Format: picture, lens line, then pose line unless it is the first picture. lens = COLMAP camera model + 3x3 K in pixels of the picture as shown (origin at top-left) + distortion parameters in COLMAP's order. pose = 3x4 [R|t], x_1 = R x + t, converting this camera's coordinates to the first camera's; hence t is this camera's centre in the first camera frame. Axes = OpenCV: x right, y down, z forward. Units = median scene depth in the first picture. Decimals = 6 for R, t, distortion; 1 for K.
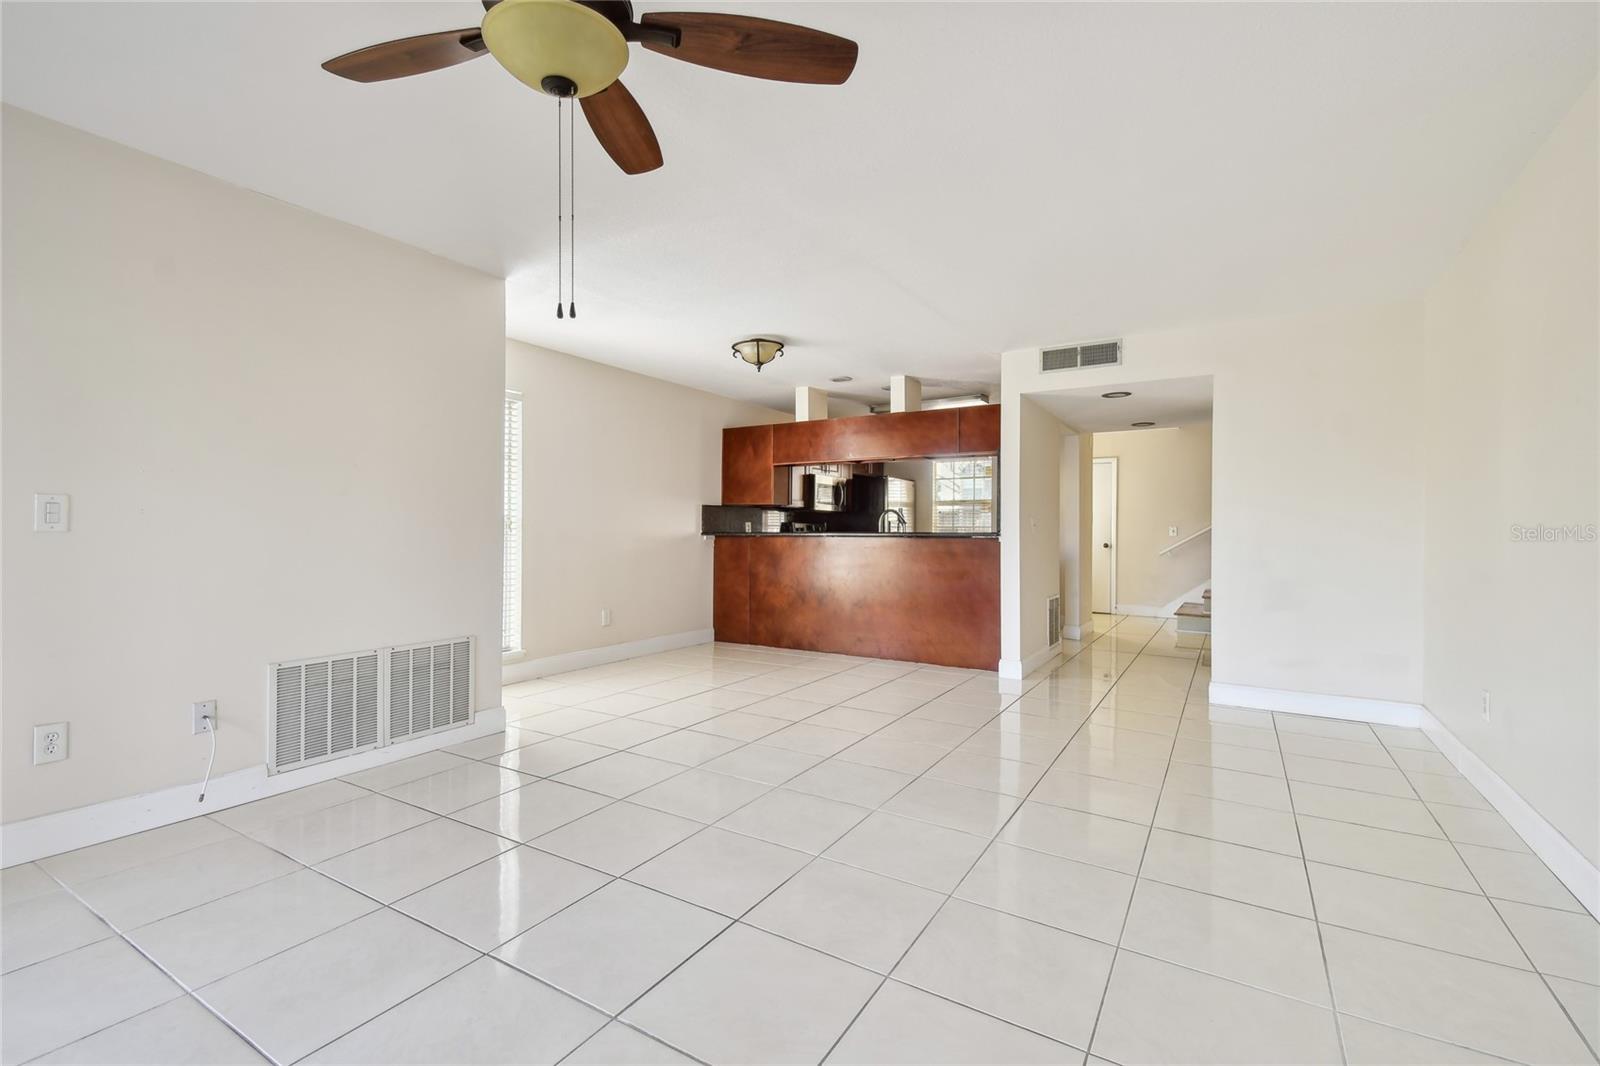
lens RADIAL K [[713.6, 0, 794.7], [0, 713.6, 528.5], [0, 0, 1]] dist [0.039389, -0.020256]
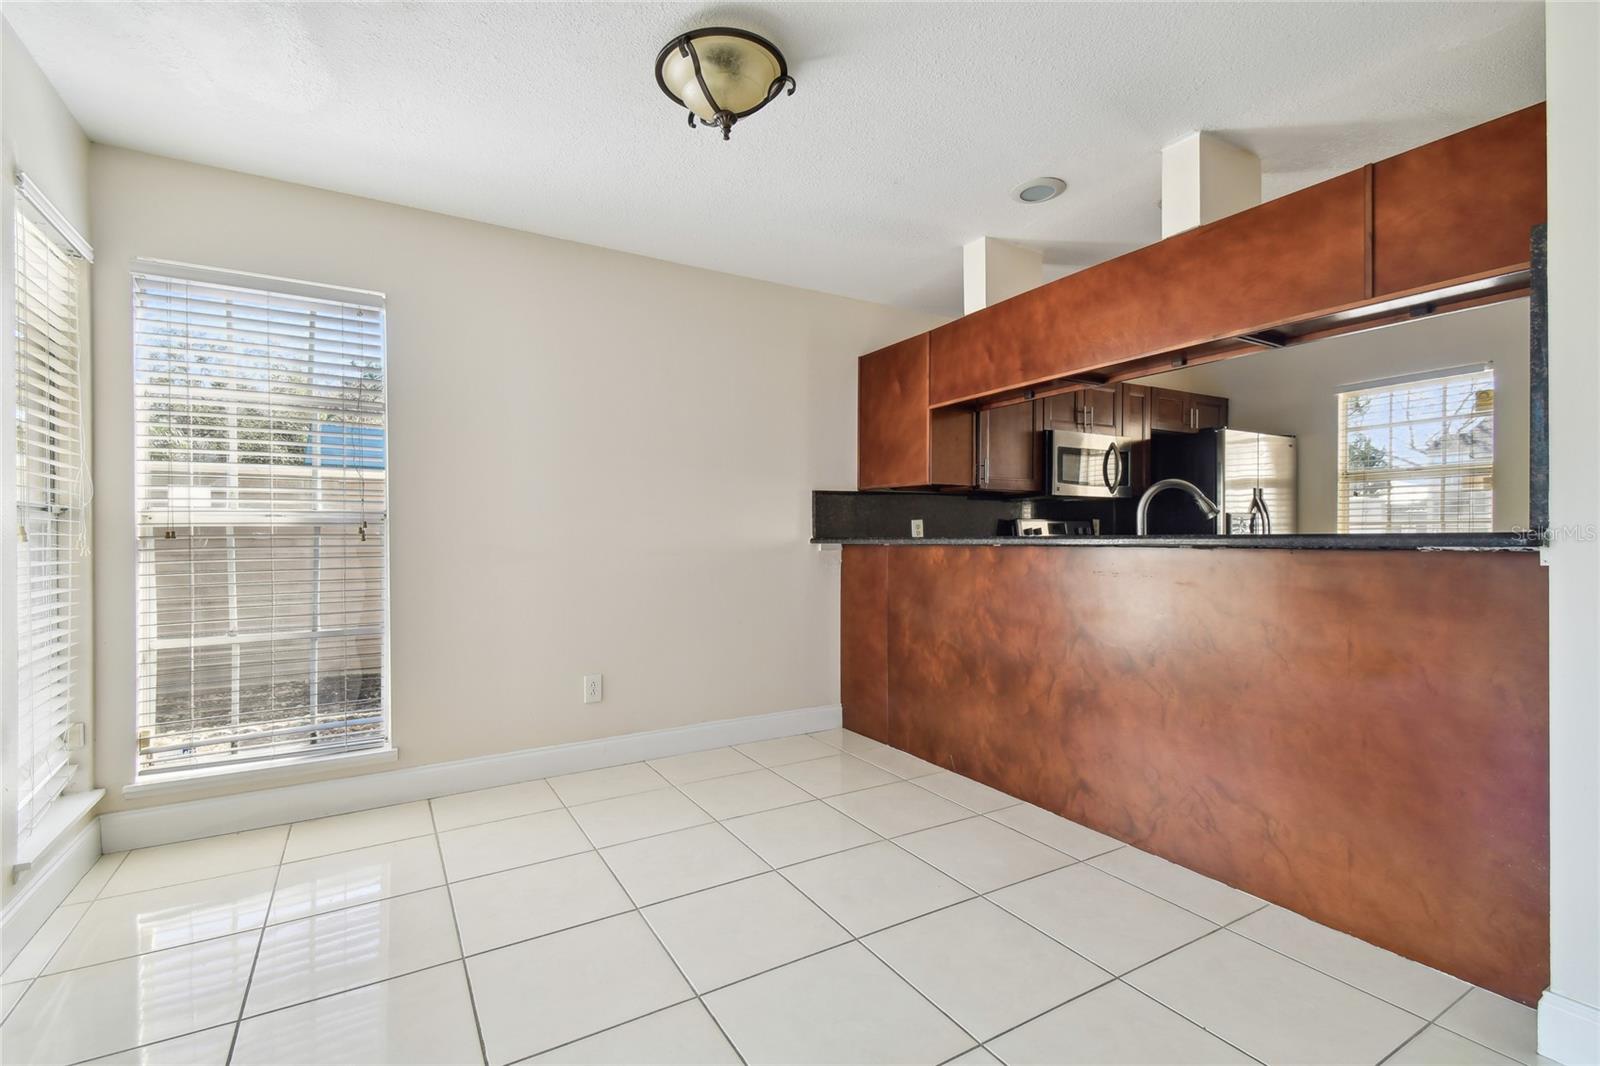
lens RADIAL K [[713.6, 0, 793.6], [0, 713.6, 541.3], [0, 0, 1]] dist [0.039389, -0.020256]
pose [[0.879763, -0.003336, -0.475400, 0.131650], [0.008137, 0.999935, 0.008043, 0.003150], [0.475342, -0.010944, 0.879733, 0.491581]]
